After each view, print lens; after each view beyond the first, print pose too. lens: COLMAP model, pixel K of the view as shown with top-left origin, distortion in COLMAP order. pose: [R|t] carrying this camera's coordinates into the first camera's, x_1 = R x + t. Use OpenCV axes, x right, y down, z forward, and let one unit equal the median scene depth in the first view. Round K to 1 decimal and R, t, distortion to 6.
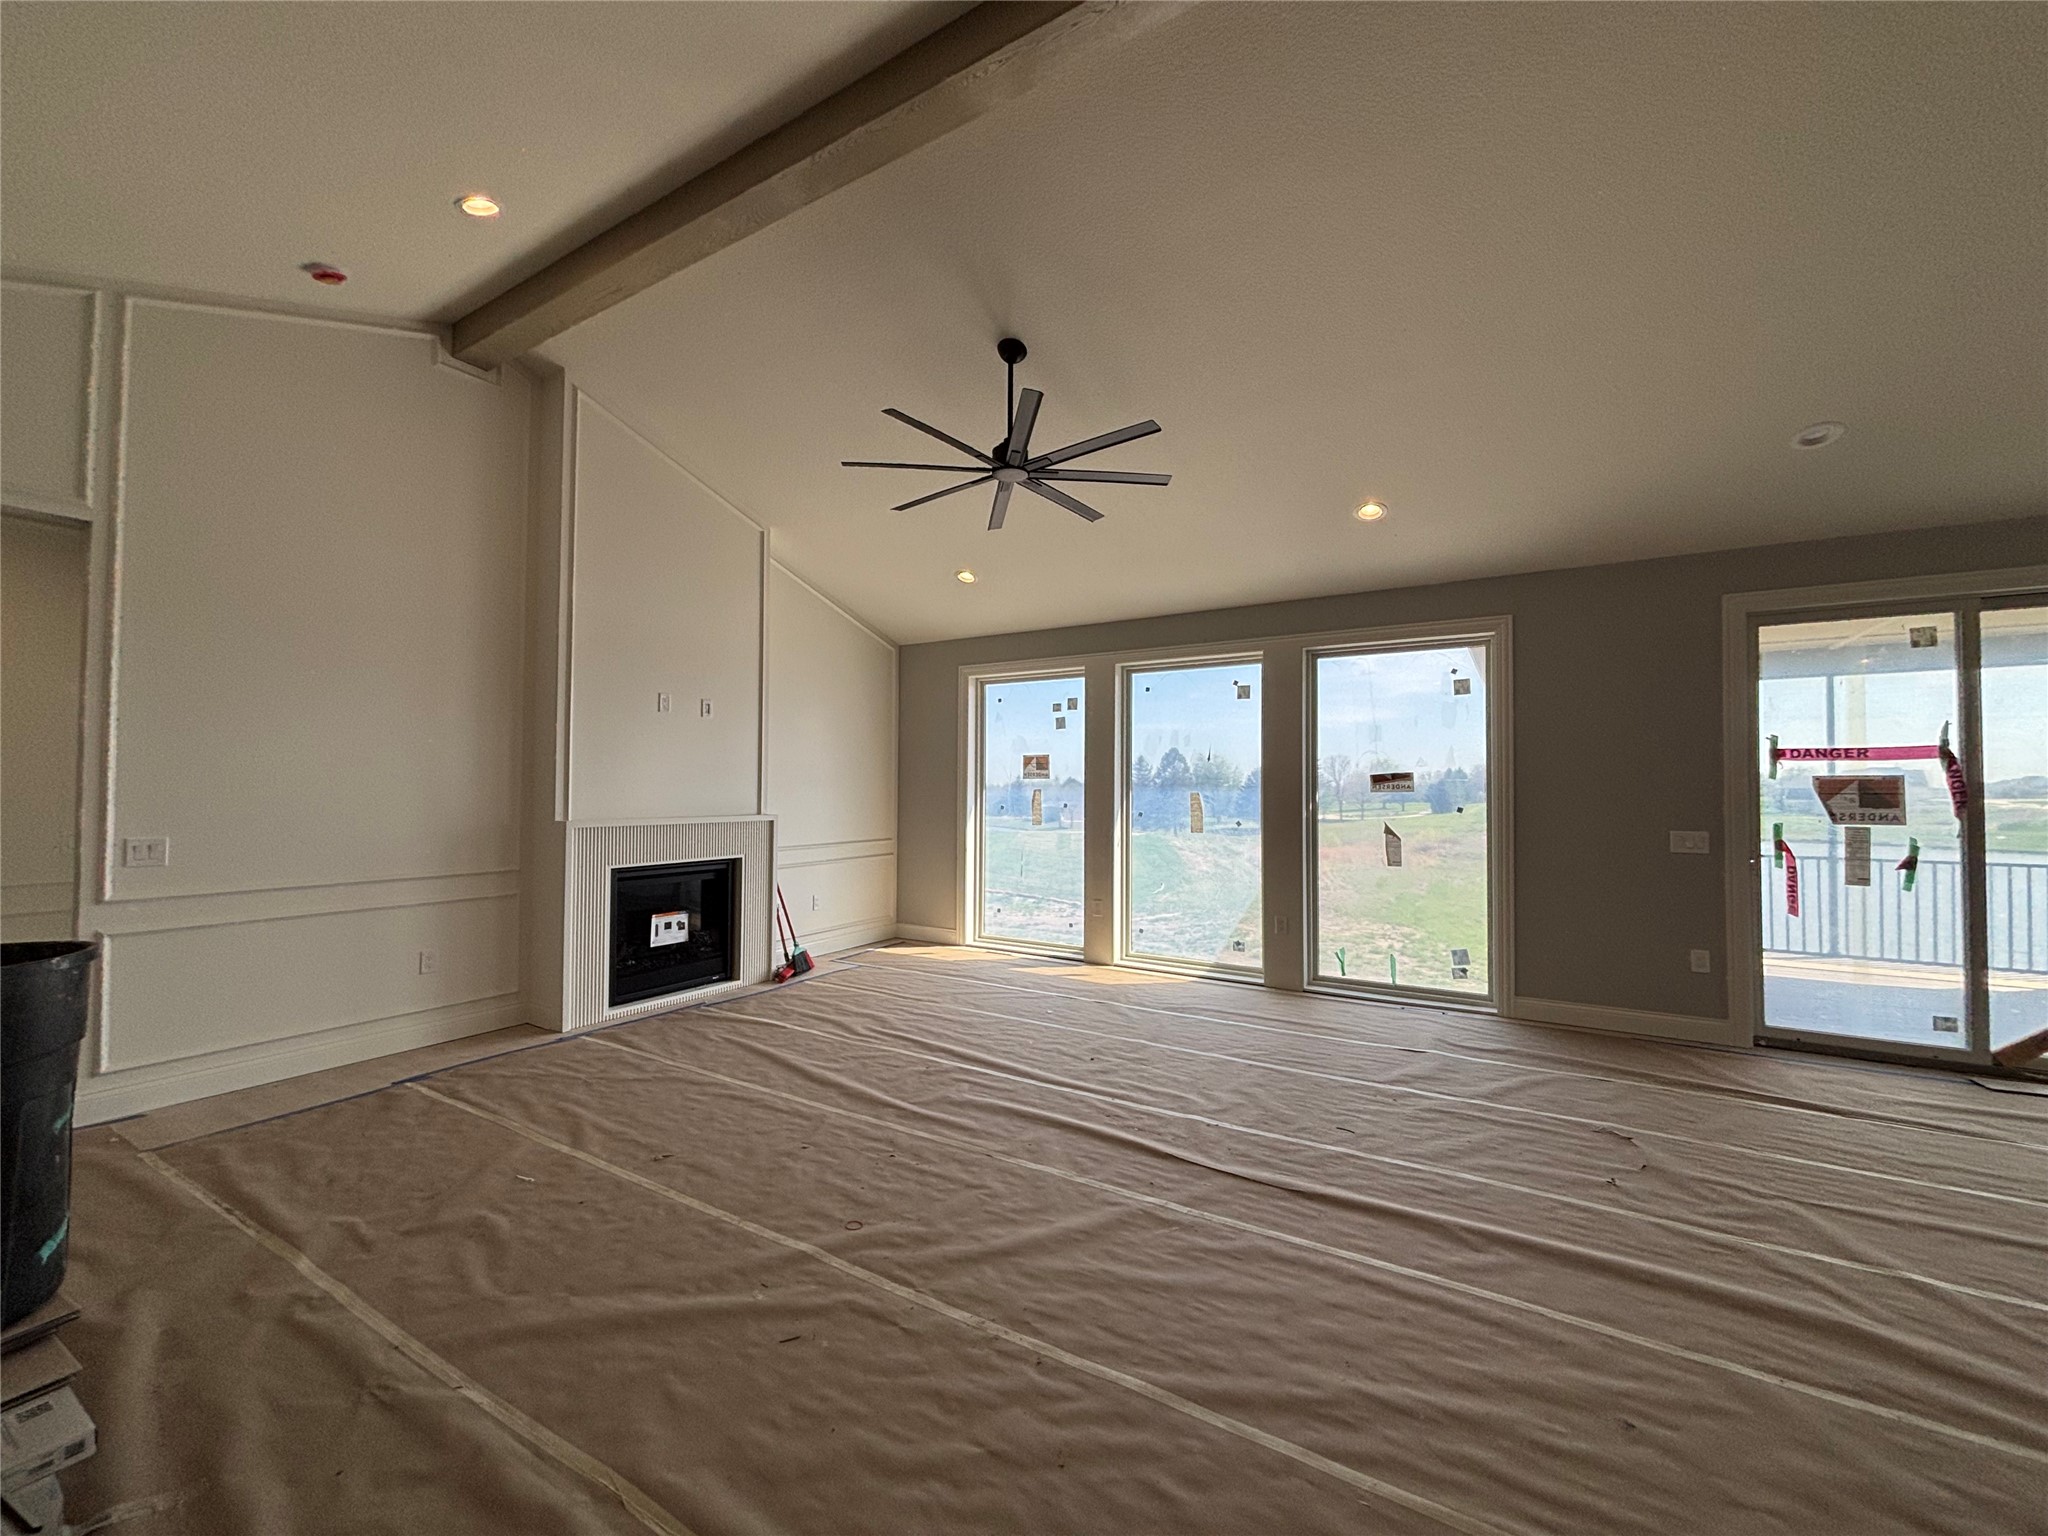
lens RADIAL K [[824.6, 0, 1024.0], [0, 824.6, 768.0], [0, 0, 1]] dist [-0.002068, -0.000046]
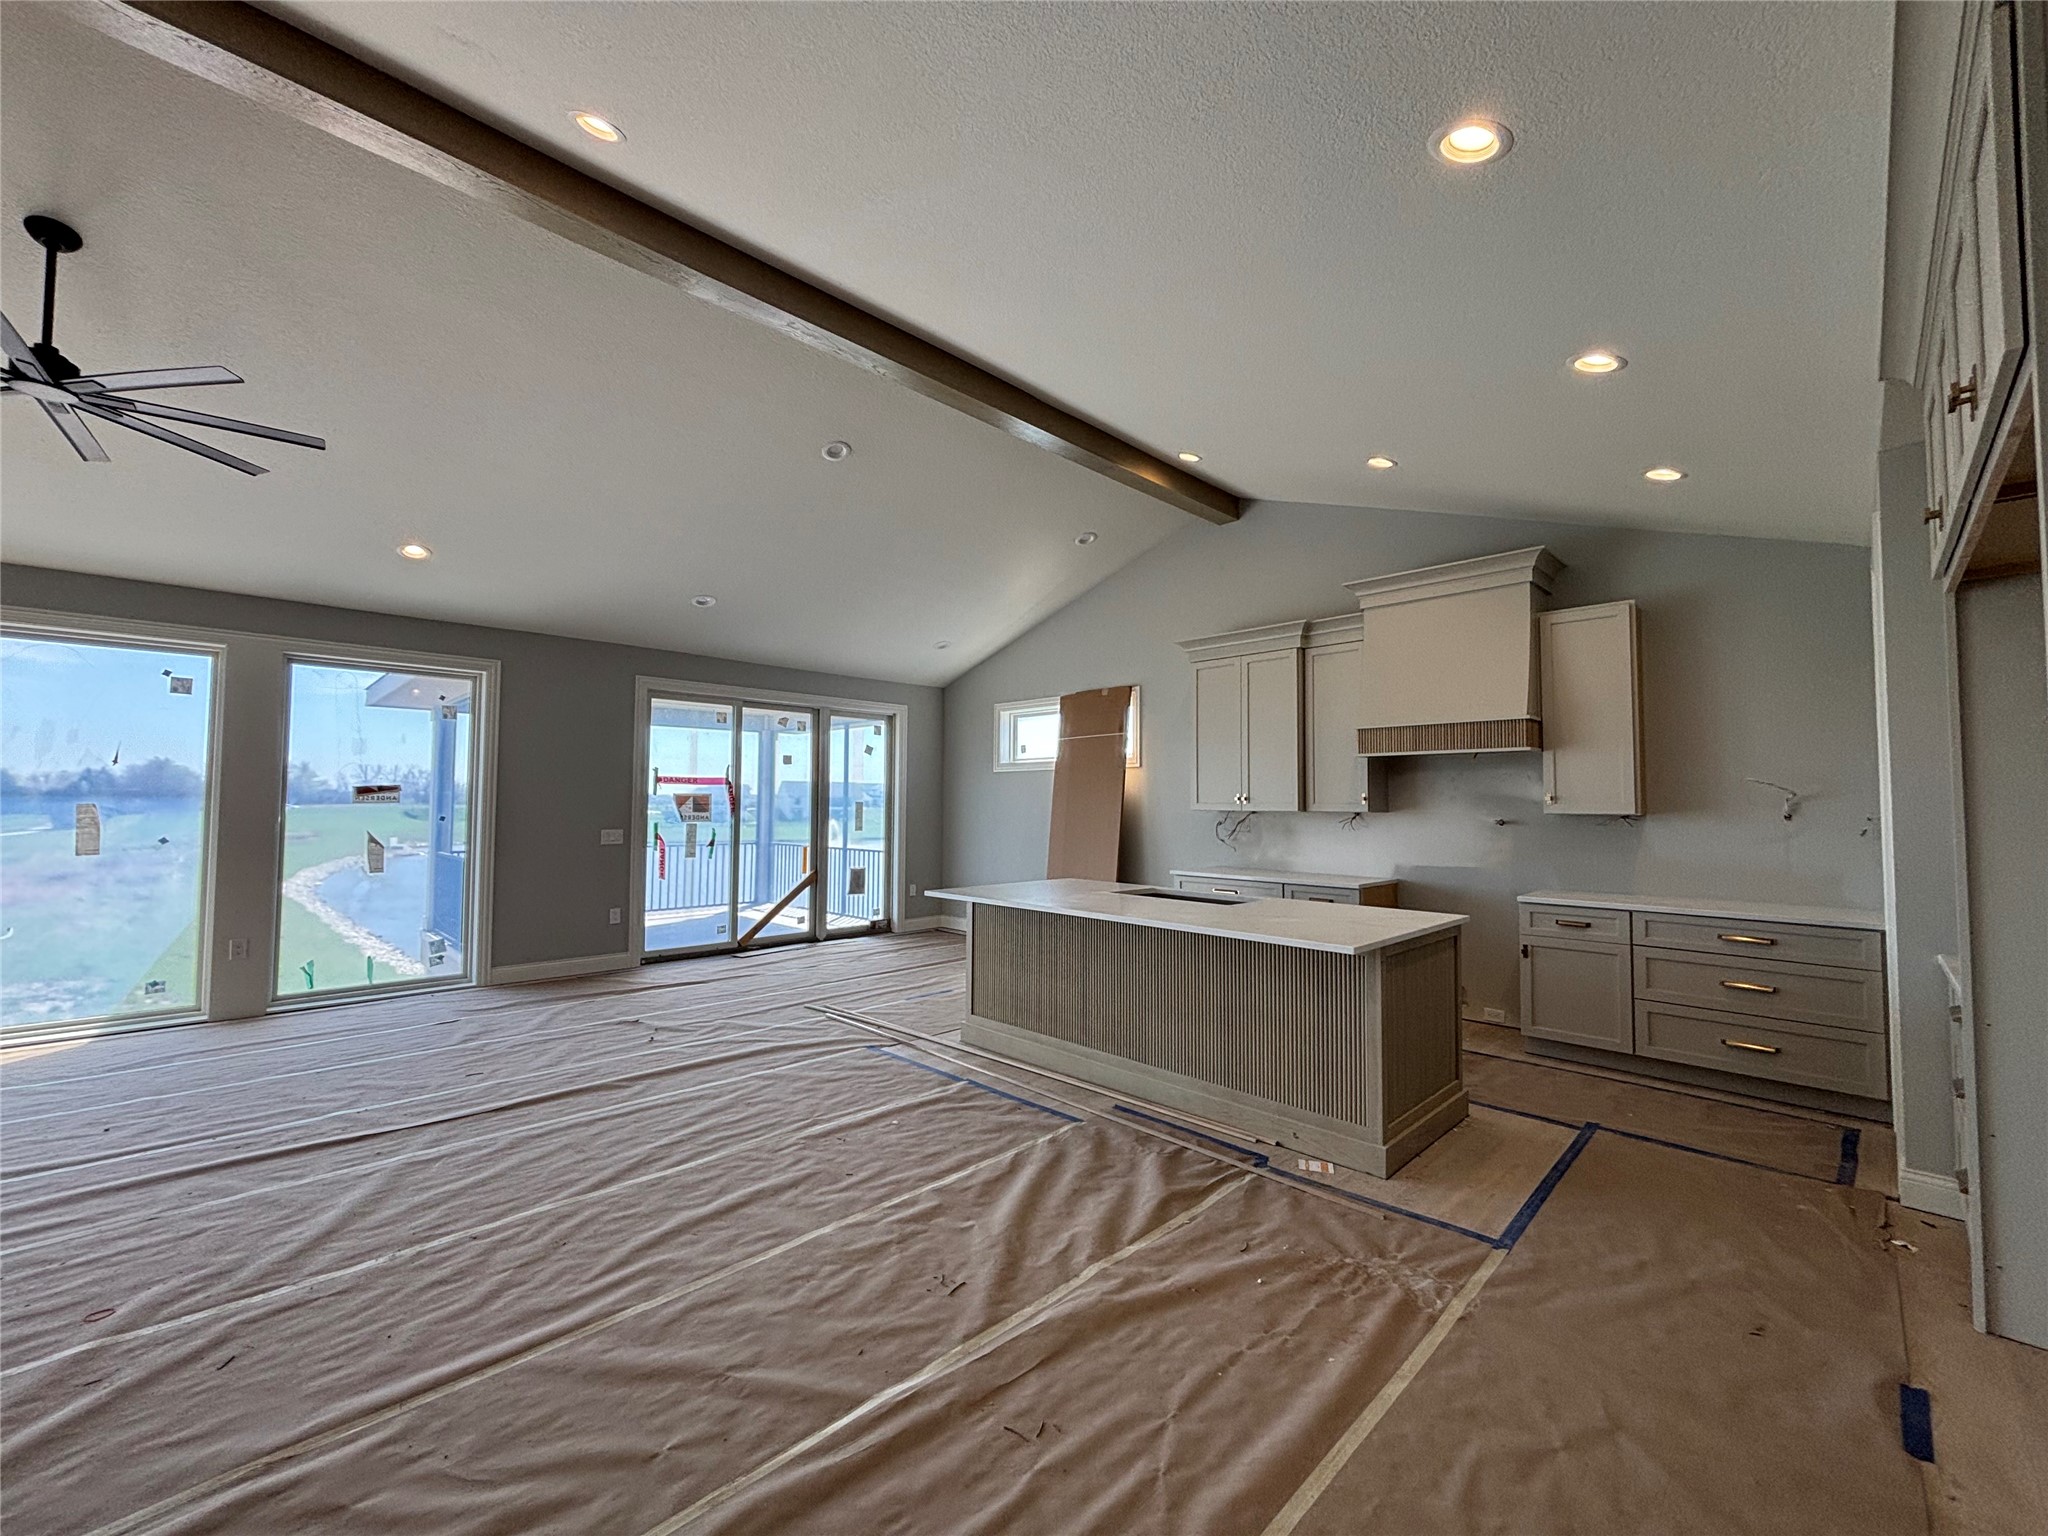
lens RADIAL K [[824.6, 0, 1024.0], [0, 824.6, 768.0], [0, 0, 1]] dist [-0.002068, -0.000046]
pose [[0.228195, 0.040604, 0.972768, -0.520733], [-0.030799, 0.998931, -0.034471, -0.006172], [-0.973128, -0.022094, 0.229202, -0.068877]]
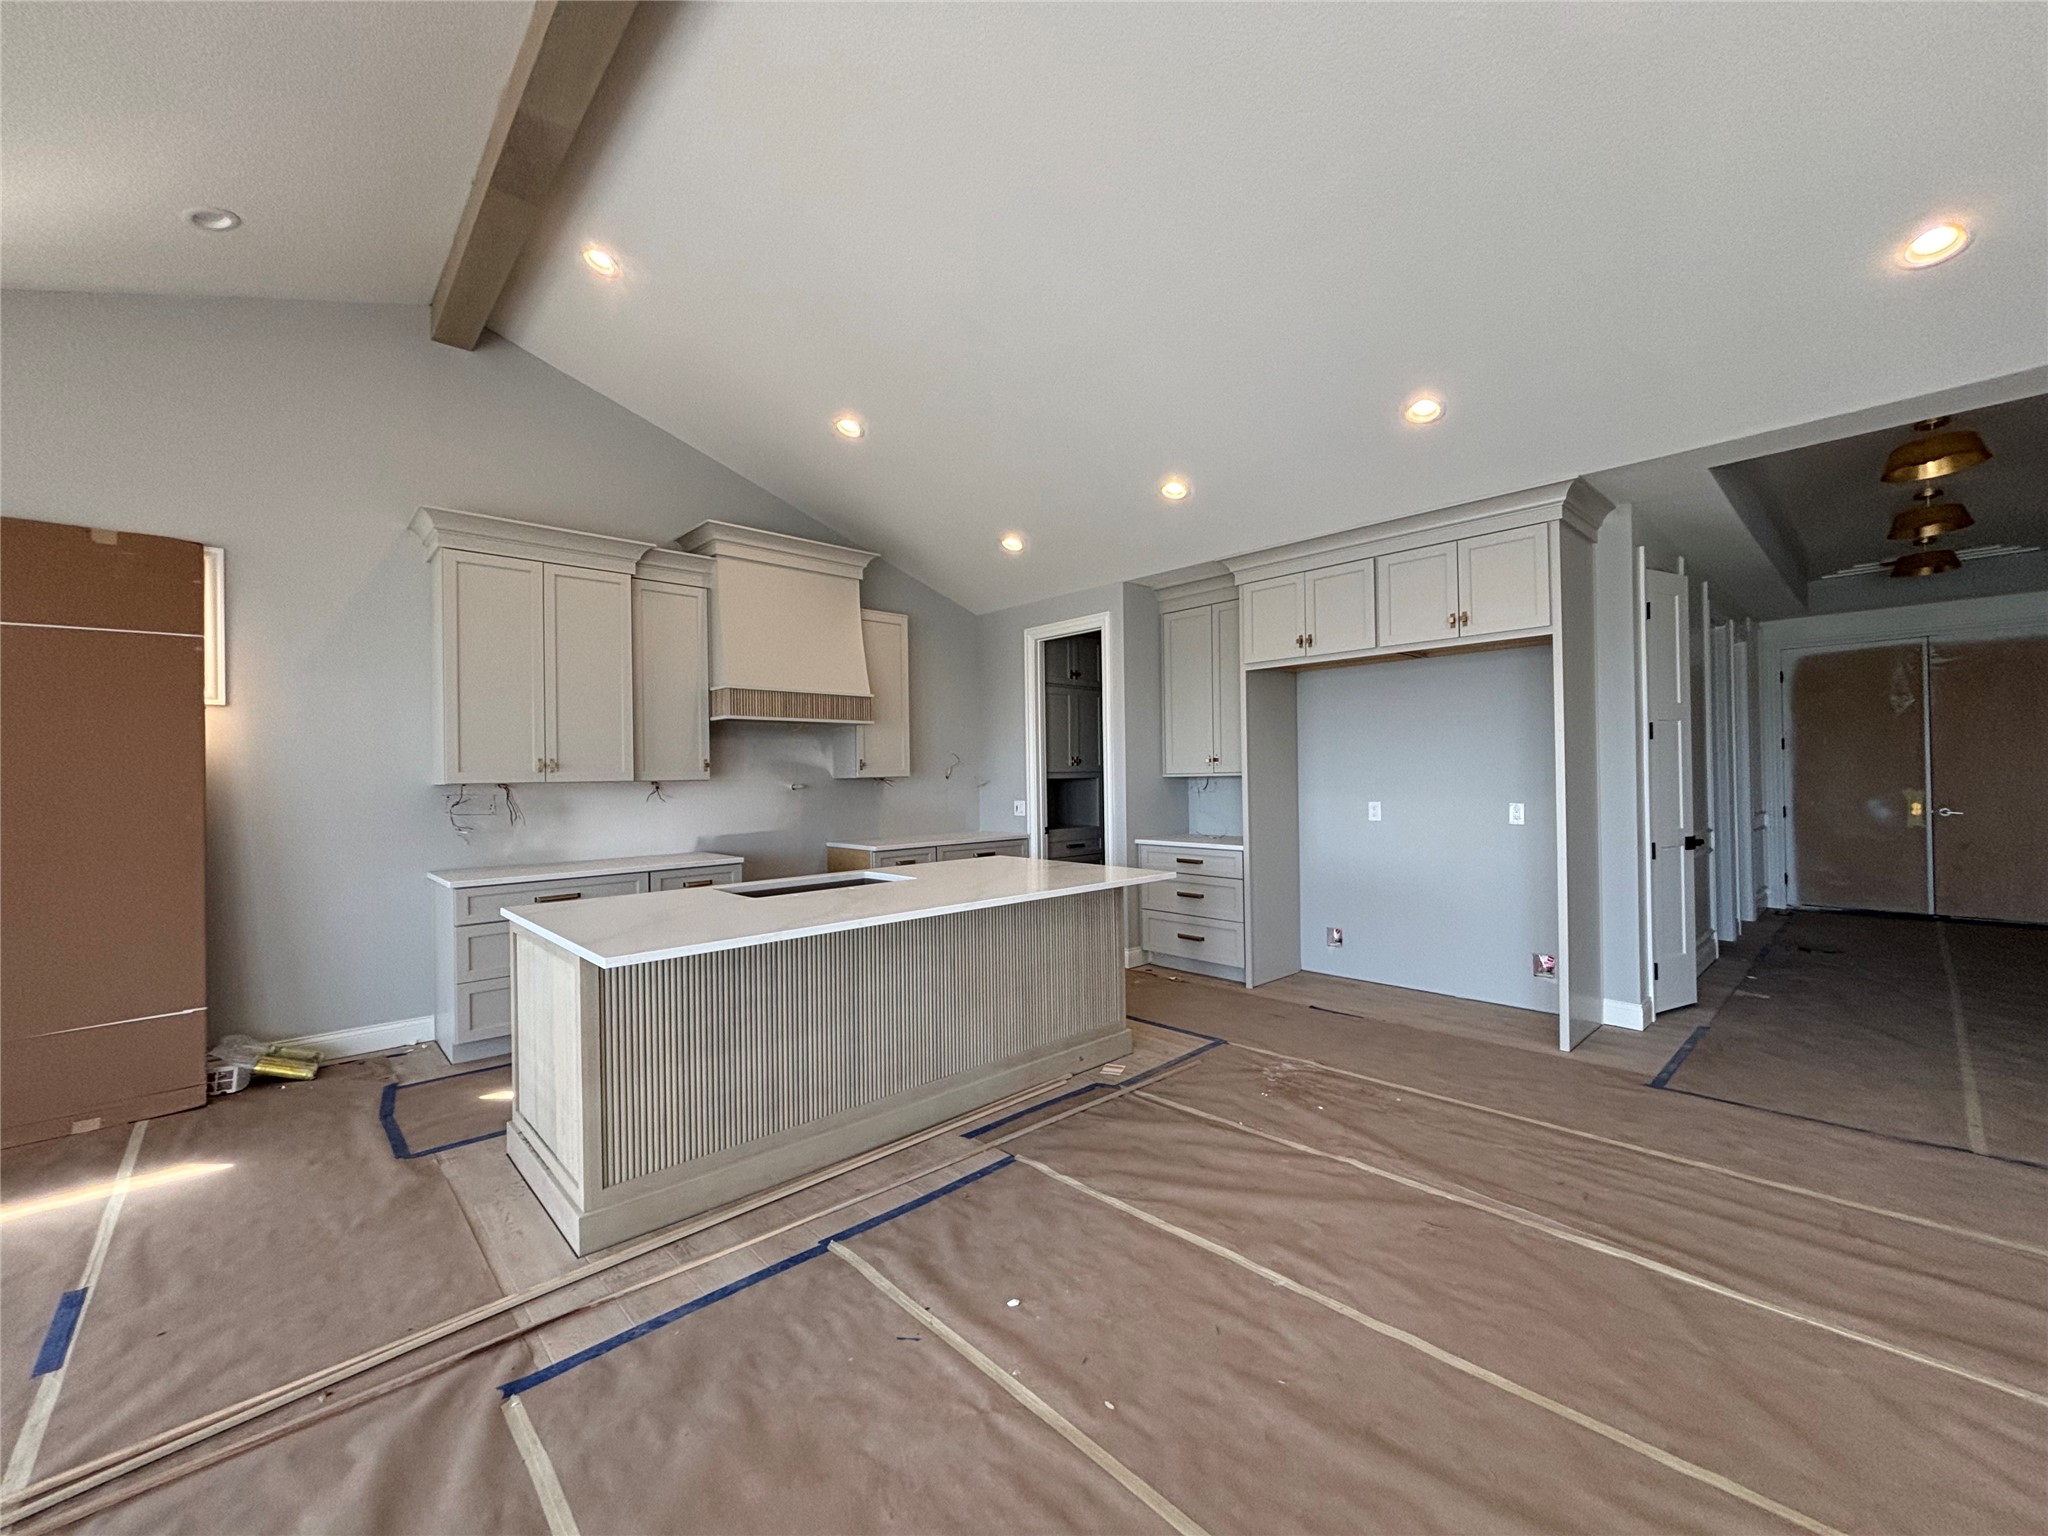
lens RADIAL K [[824.6, 0, 1024.0], [0, 824.6, 768.0], [0, 0, 1]] dist [-0.002068, -0.000046]
pose [[-0.965137, 0.016479, 0.261225, 0.162260], [0.007241, 0.999315, -0.036287, 0.032443], [-0.261645, -0.033130, -0.964596, 0.744725]]
